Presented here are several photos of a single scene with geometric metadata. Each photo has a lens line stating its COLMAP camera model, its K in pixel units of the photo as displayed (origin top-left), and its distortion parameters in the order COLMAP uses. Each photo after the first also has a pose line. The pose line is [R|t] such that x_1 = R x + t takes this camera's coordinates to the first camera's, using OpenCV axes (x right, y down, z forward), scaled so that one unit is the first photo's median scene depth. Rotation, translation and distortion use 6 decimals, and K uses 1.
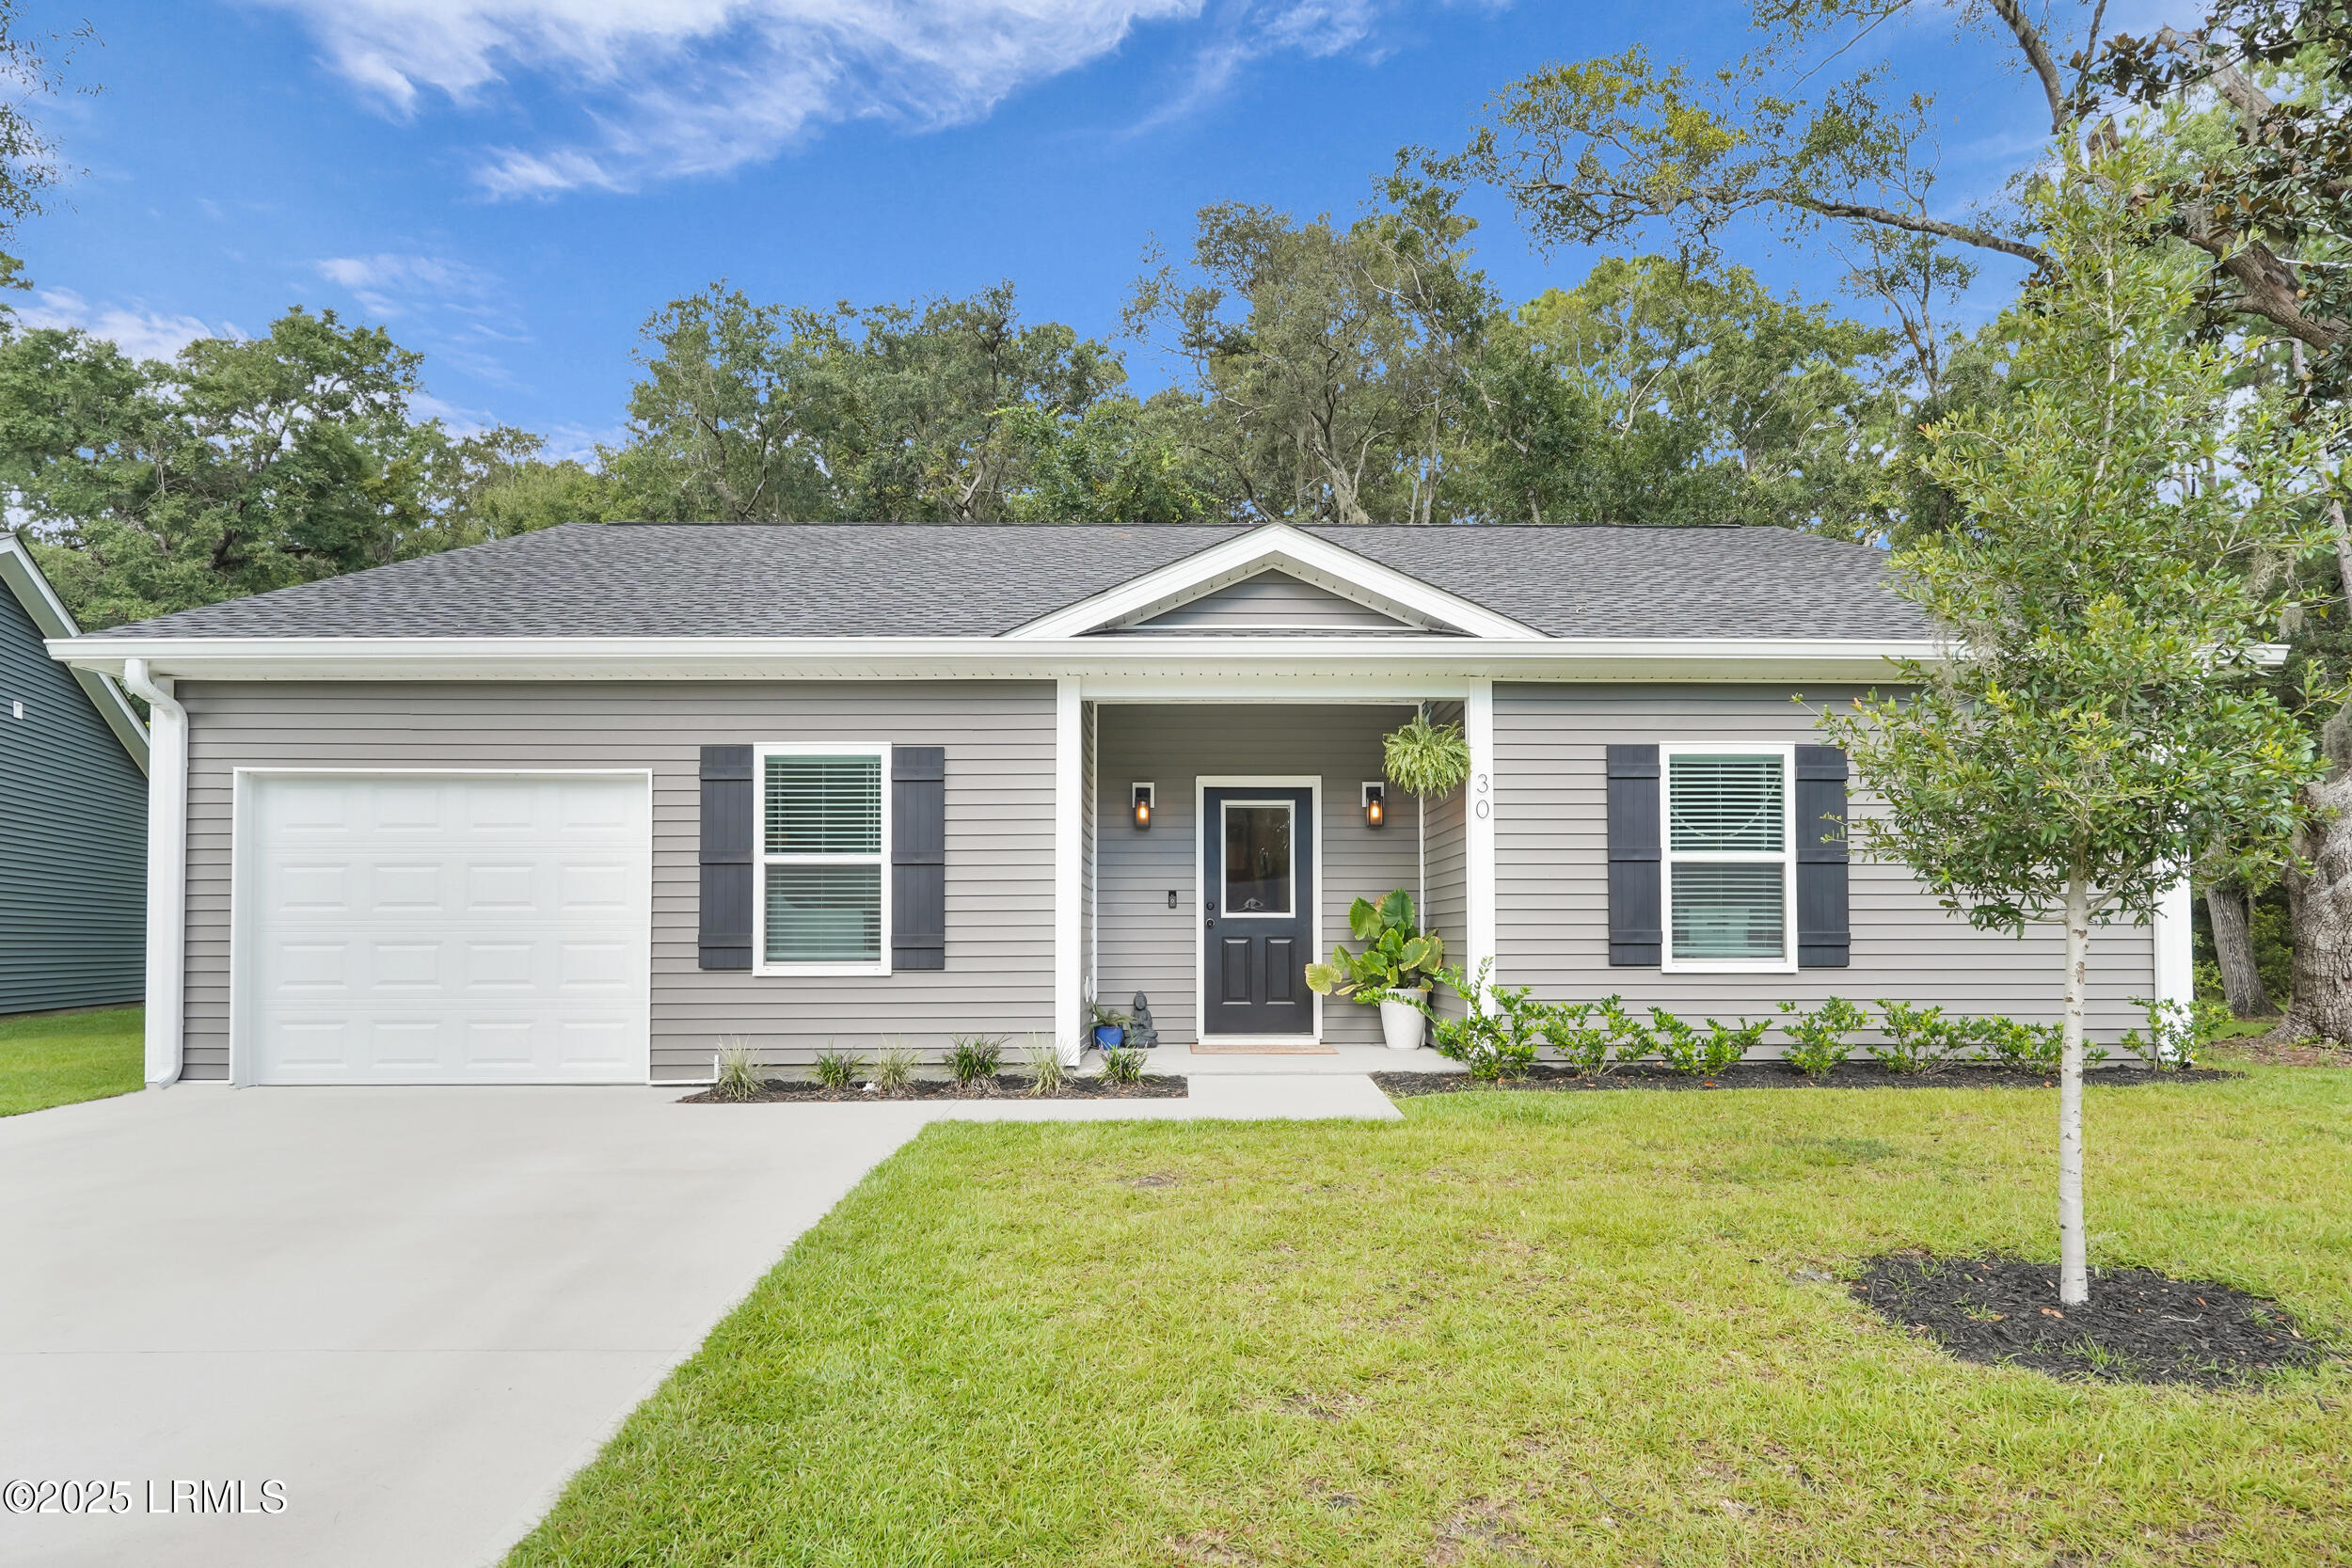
lens RADIAL K [[1304.5, 0, 1187.2], [0, 1304.5, 963.8], [0, 0, 1]] dist [0.002149, -0.002718]
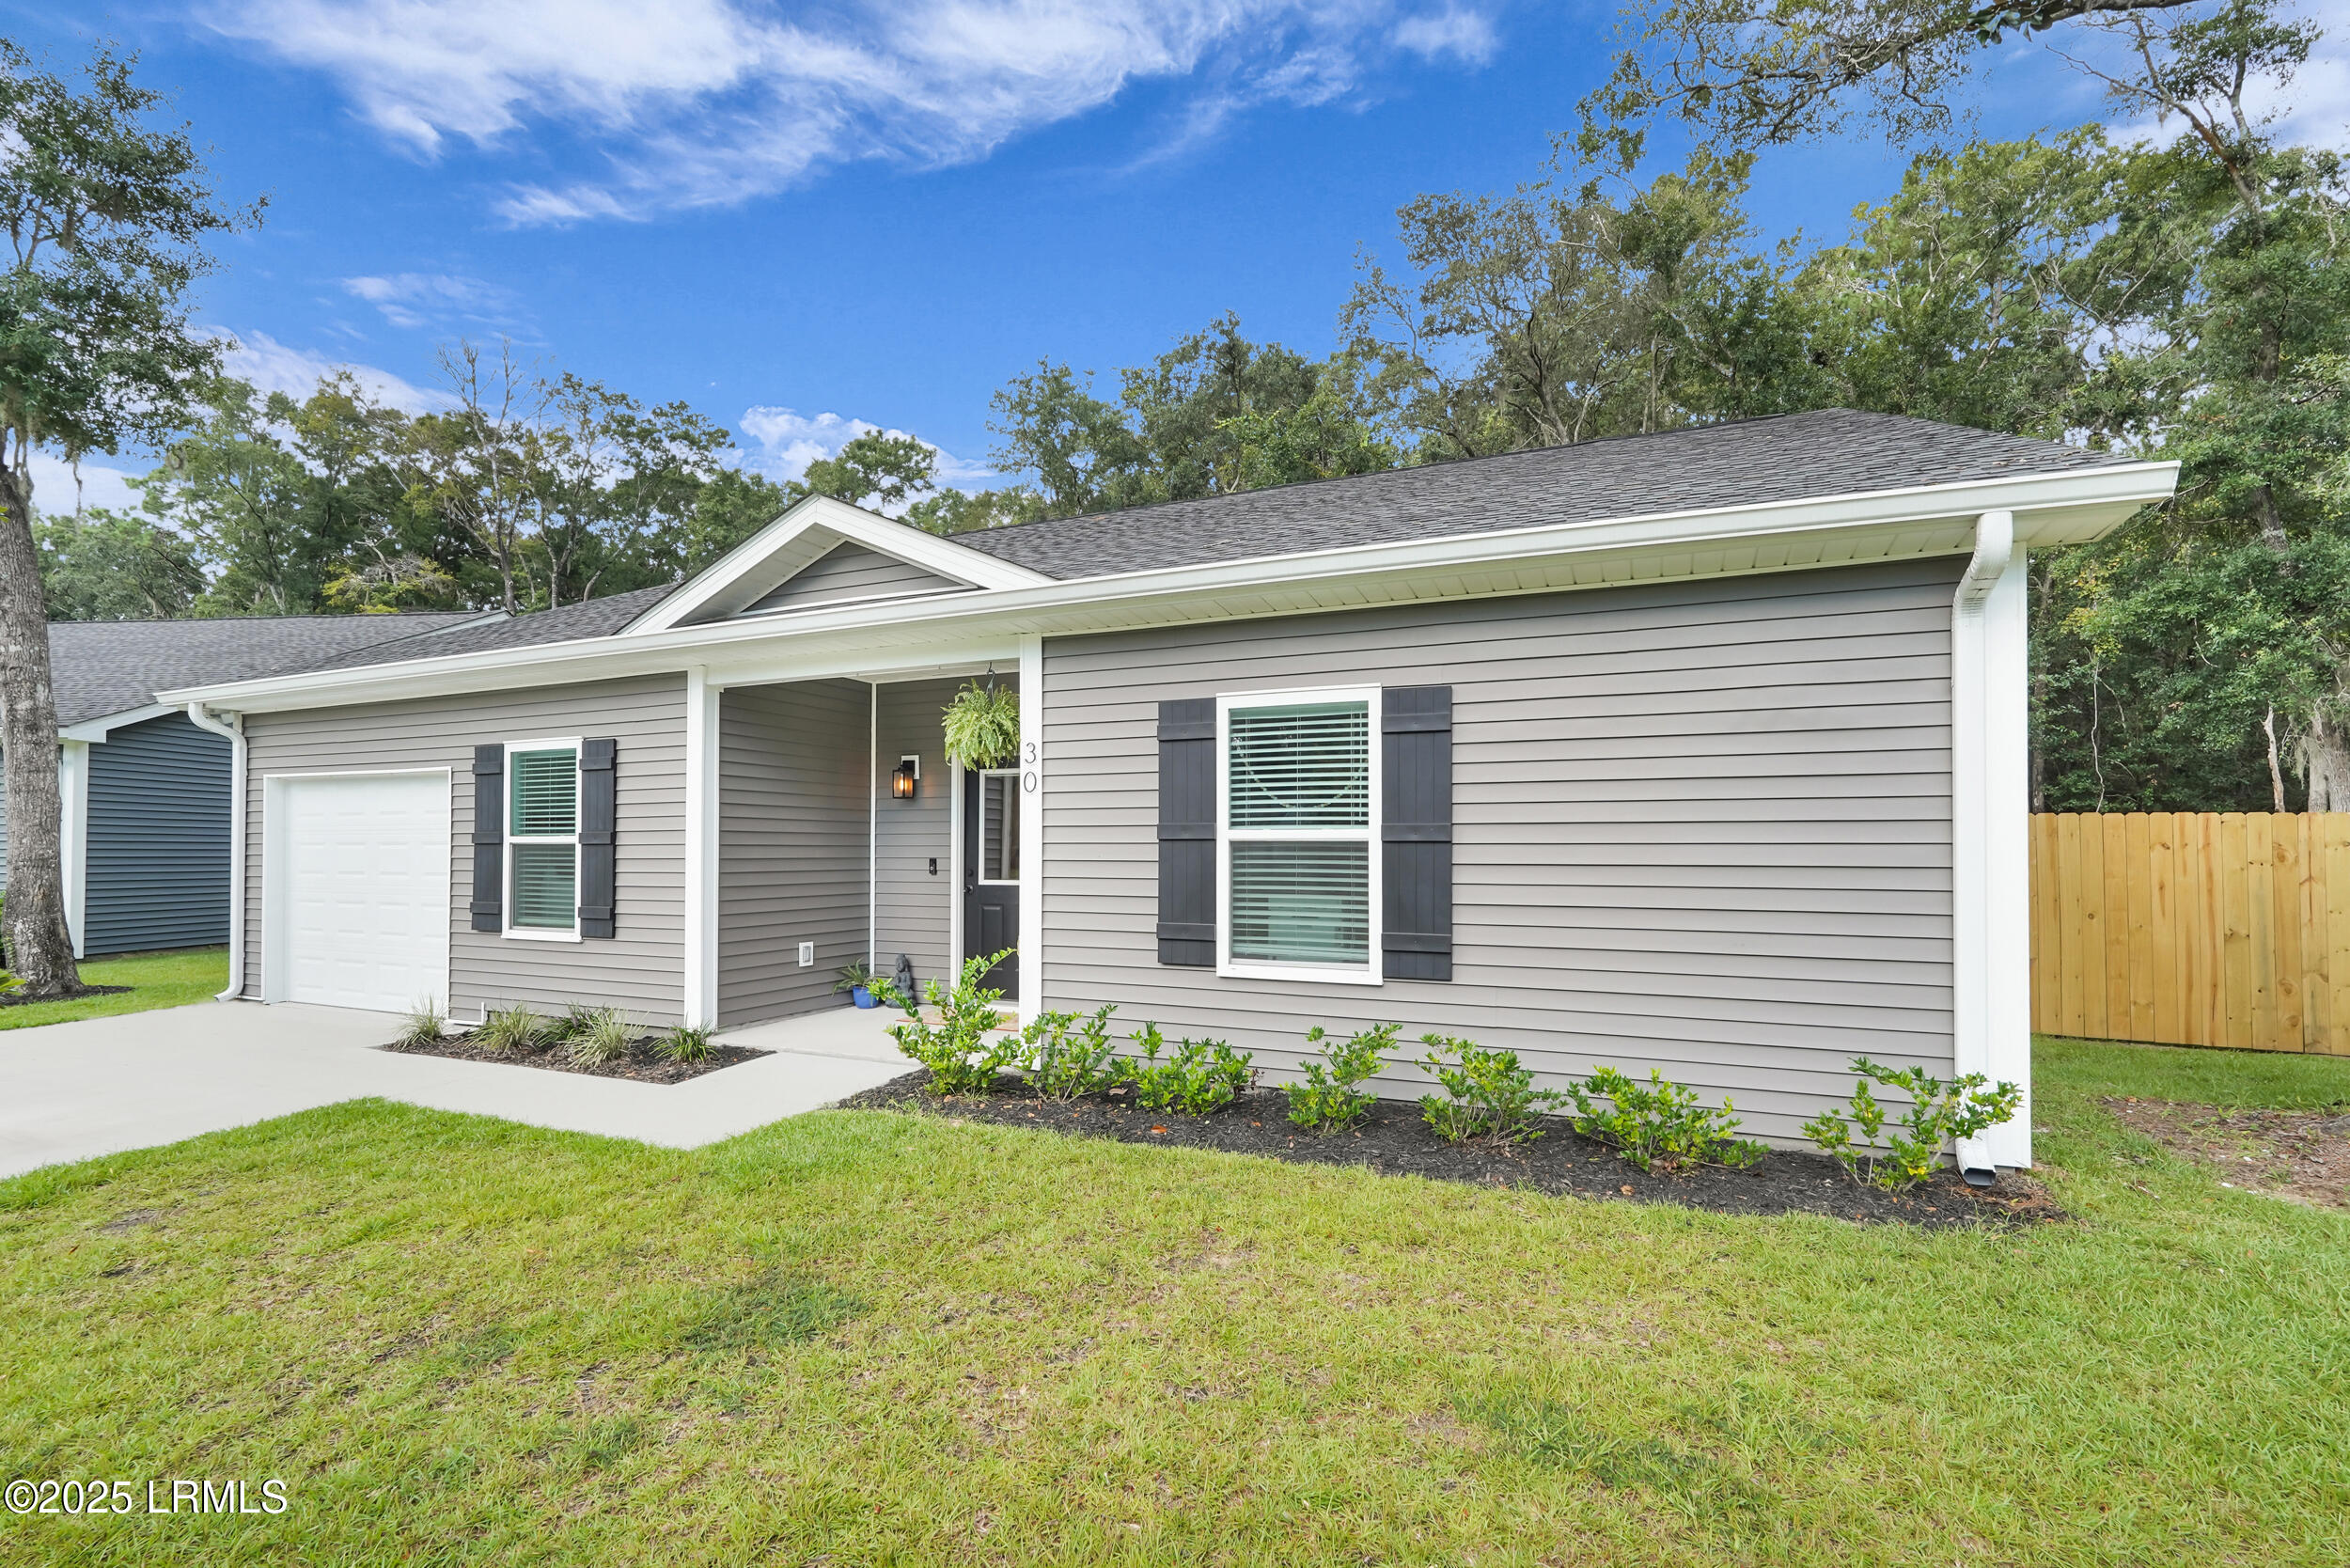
lens RADIAL K [[1025.5, 0, 1174.8], [0, 1025.5, 890.6], [0, 0, 1]] dist [-0.009841, 0.000512]
pose [[0.910555, 0.019211, -0.412942, 0.605029], [-0.010816, 0.999685, 0.022659, -0.061049], [0.413247, -0.016166, 0.910475, 0.400344]]
